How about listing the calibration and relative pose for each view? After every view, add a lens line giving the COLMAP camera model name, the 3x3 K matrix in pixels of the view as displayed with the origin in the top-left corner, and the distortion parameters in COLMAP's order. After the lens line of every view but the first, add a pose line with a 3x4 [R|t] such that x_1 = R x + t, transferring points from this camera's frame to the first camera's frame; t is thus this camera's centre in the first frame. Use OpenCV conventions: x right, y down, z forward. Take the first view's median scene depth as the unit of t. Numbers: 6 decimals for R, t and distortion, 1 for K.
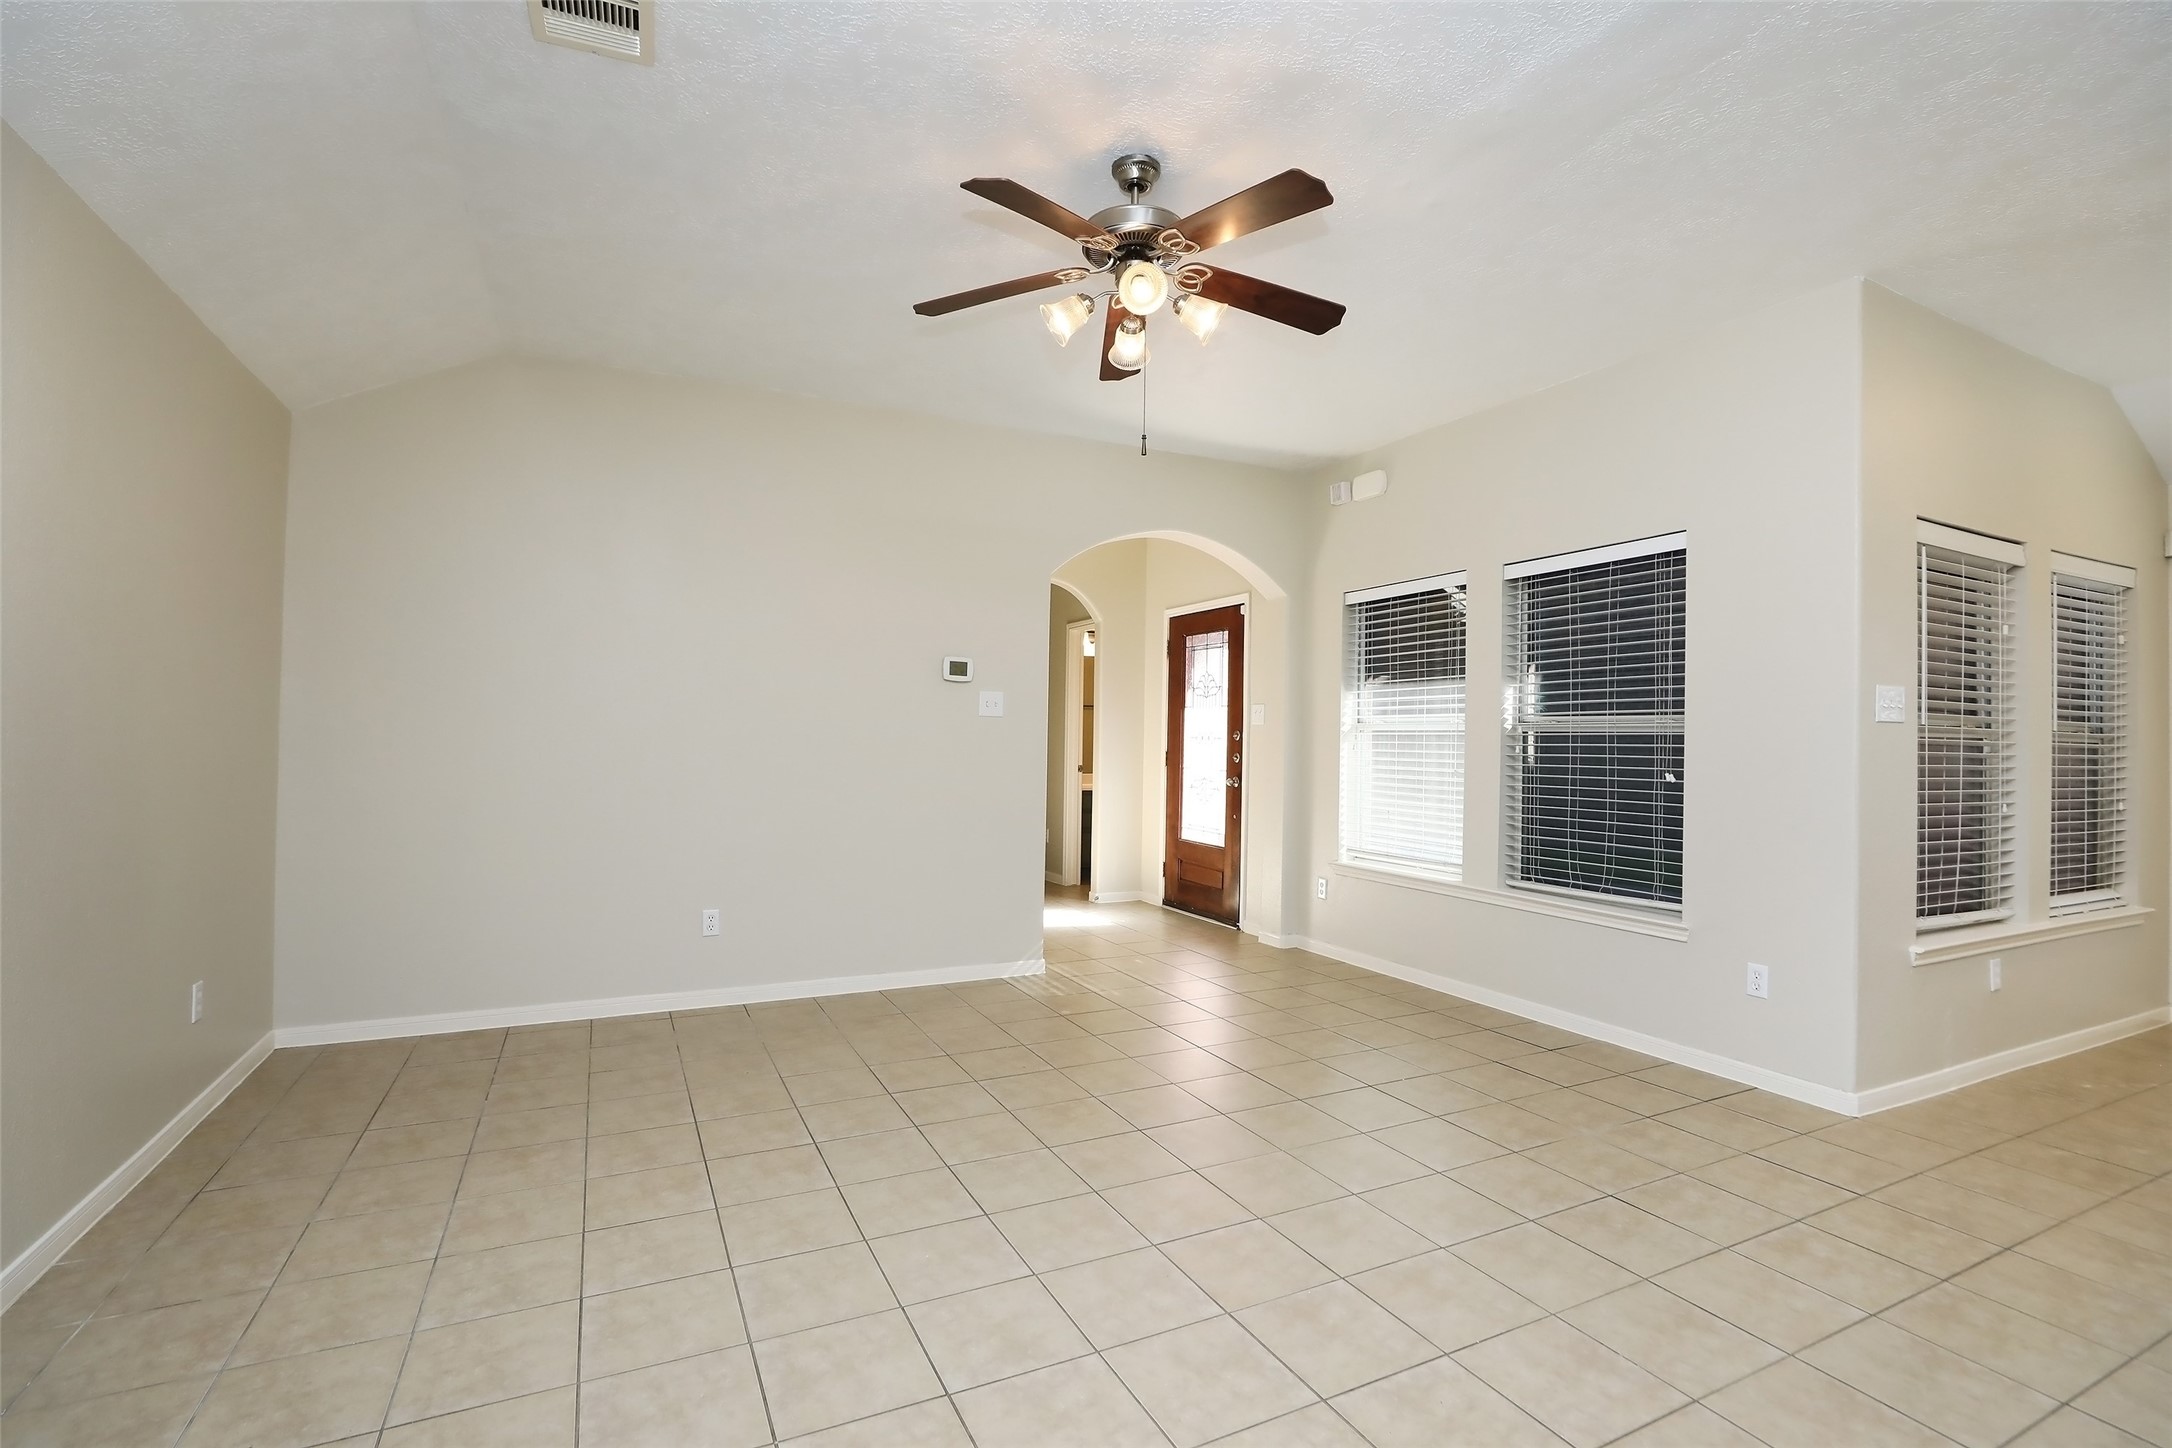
lens RADIAL K [[990.7, 0, 1079.2], [0, 990.7, 725.0], [0, 0, 1]] dist [-0.046163, 0.015028]
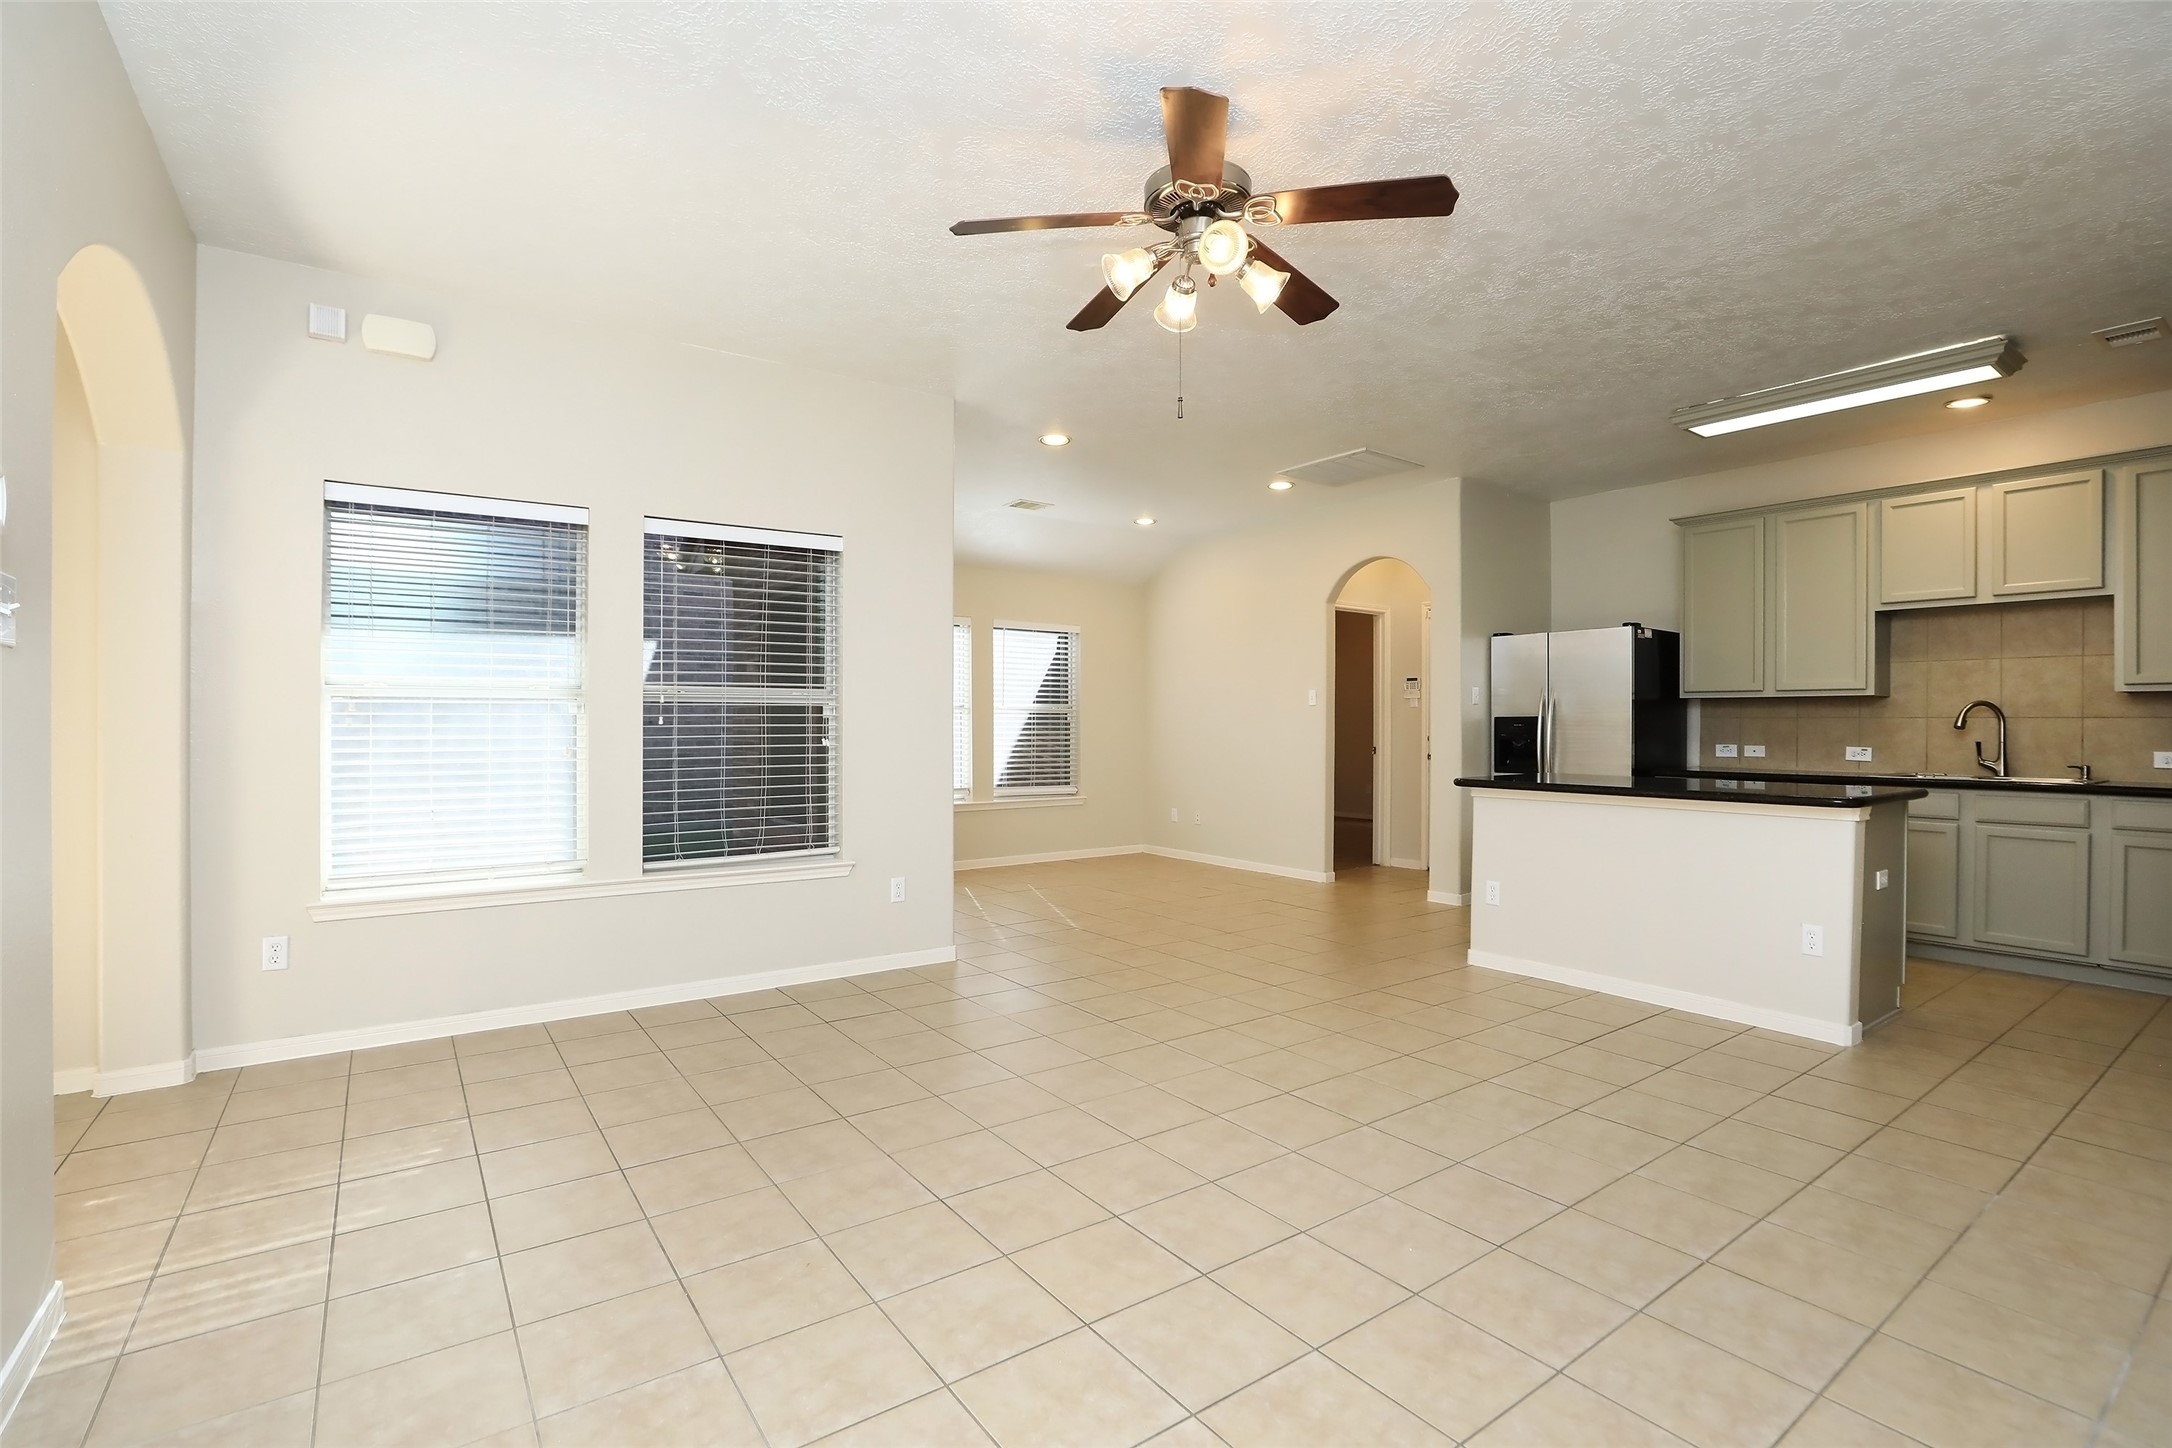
lens RADIAL K [[990.7, 0, 1079.2], [0, 990.7, 725.0], [0, 0, 1]] dist [-0.046163, 0.015028]
pose [[-0.164473, -0.017334, 0.986229, -0.471220], [-0.016435, 0.999755, 0.014830, 0.007808], [-0.986245, -0.013770, -0.164717, 0.675470]]
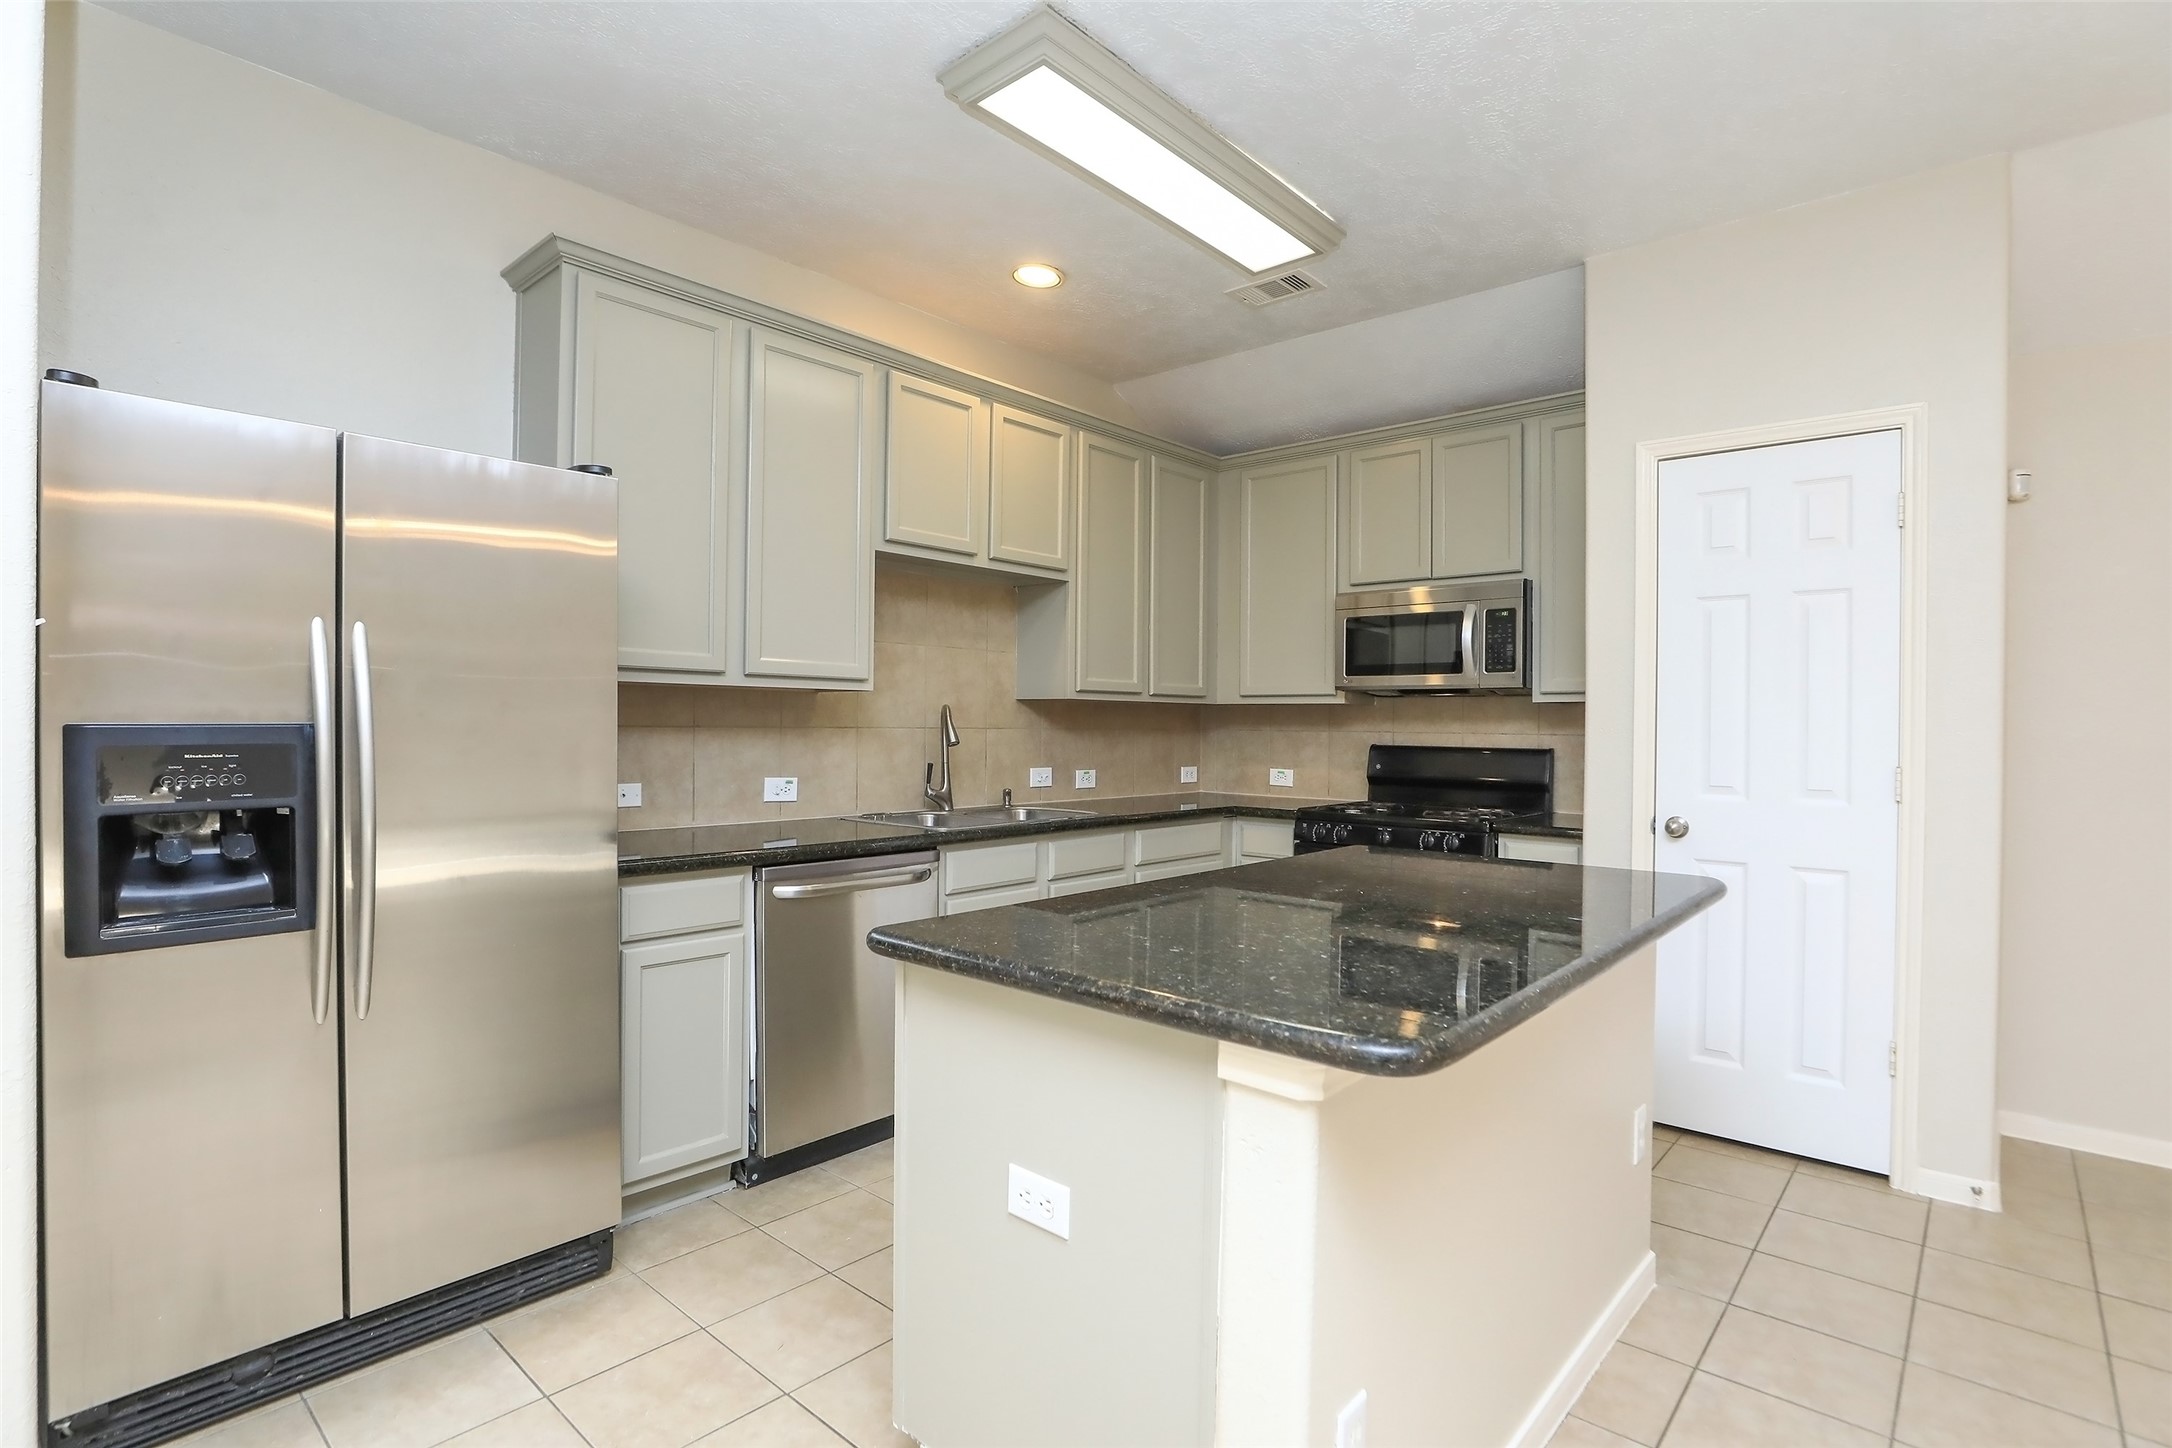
lens RADIAL K [[1042.0, 0, 1082.1], [0, 1042.0, 727.0], [0, 0, 1]] dist [-0.044368, 0.013904]
pose [[-0.925424, -0.022109, -0.378287, 0.548341], [-0.017597, 0.999727, -0.015379, 0.008325], [0.378524, -0.007576, -0.925560, 0.327949]]
